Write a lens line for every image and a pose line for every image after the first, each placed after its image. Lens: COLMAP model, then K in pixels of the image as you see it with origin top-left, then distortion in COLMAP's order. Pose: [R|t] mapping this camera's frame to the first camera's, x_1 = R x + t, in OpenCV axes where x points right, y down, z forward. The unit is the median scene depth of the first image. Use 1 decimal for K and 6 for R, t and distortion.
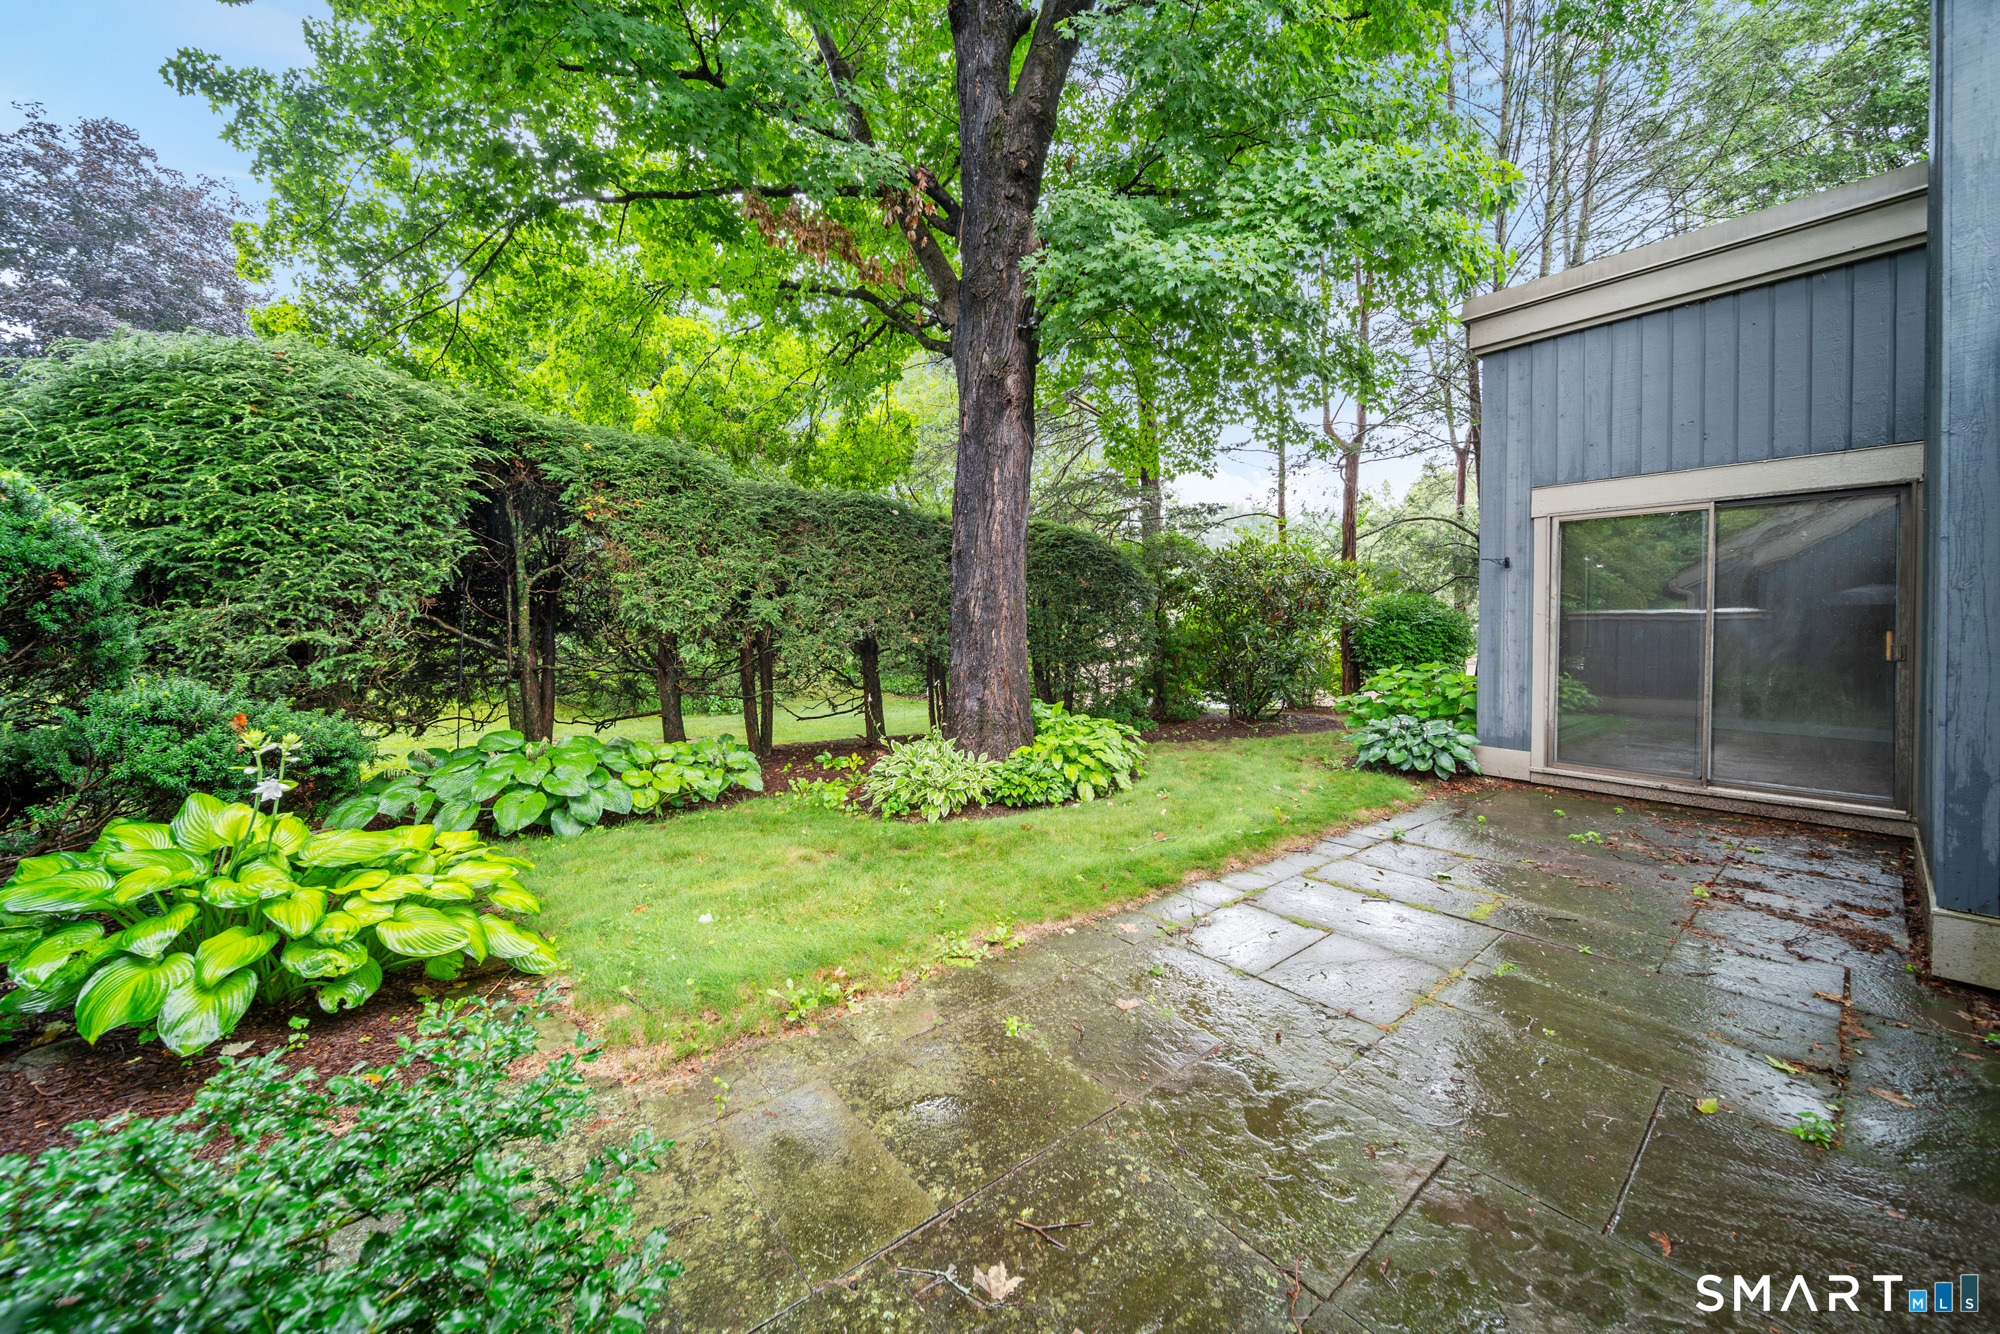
lens RADIAL K [[711.2, 0, 998.4], [0, 711.2, 627.0], [0, 0, 1]] dist [-0.000131, 0.000014]
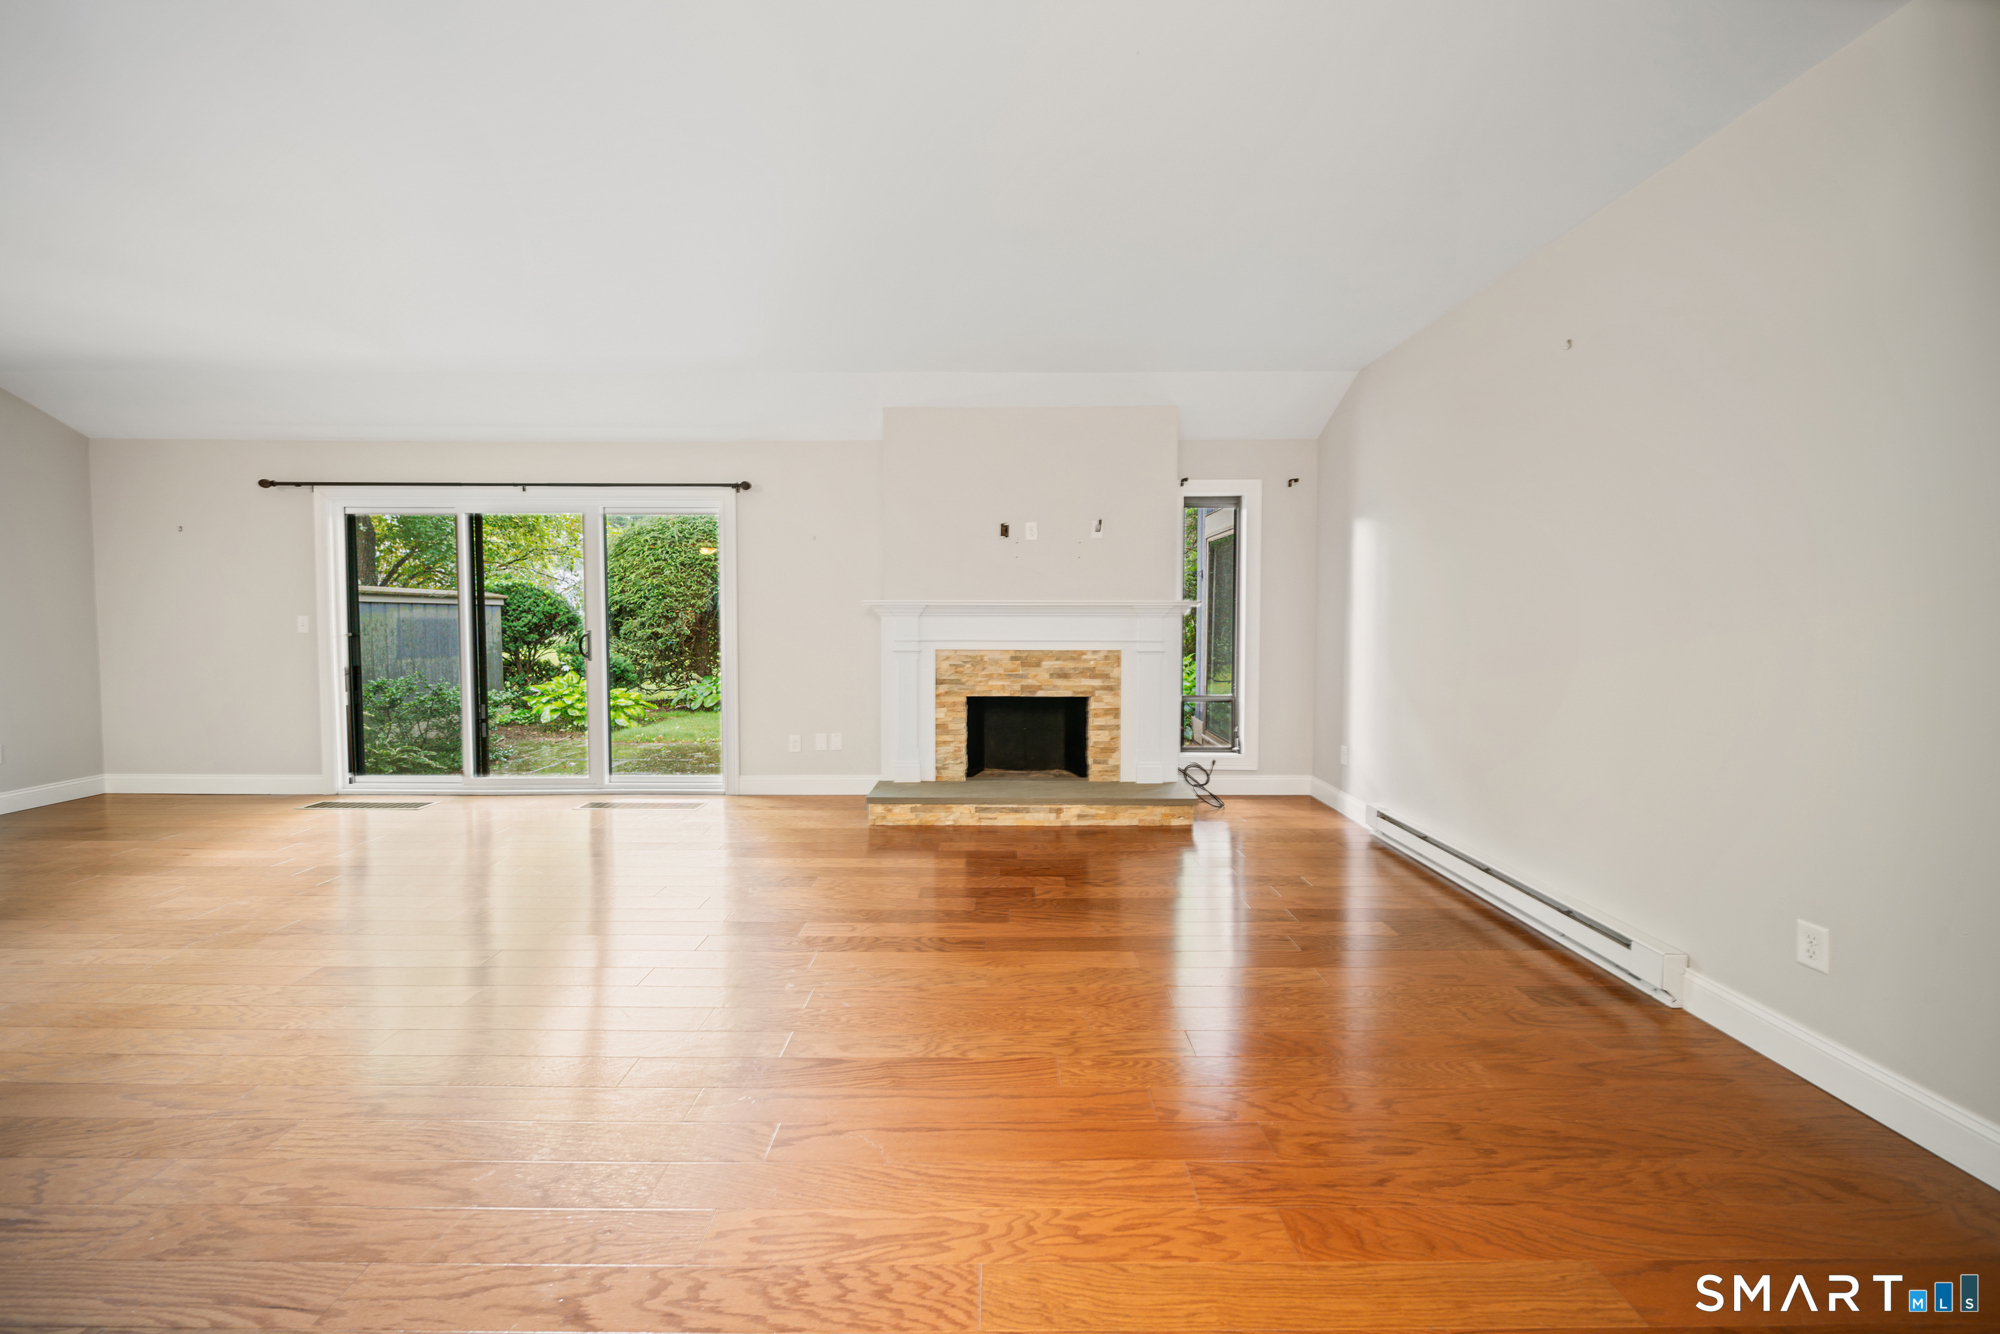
lens RADIAL K [[711.2, 0, 998.4], [0, 711.2, 627.0], [0, 0, 1]] dist [-0.000131, 0.000014]
pose [[0.774184, -0.000155, -0.632961, 1.226668], [0.006119, 0.999955, 0.007239, -0.006543], [0.632931, -0.009478, 0.774150, -0.202765]]
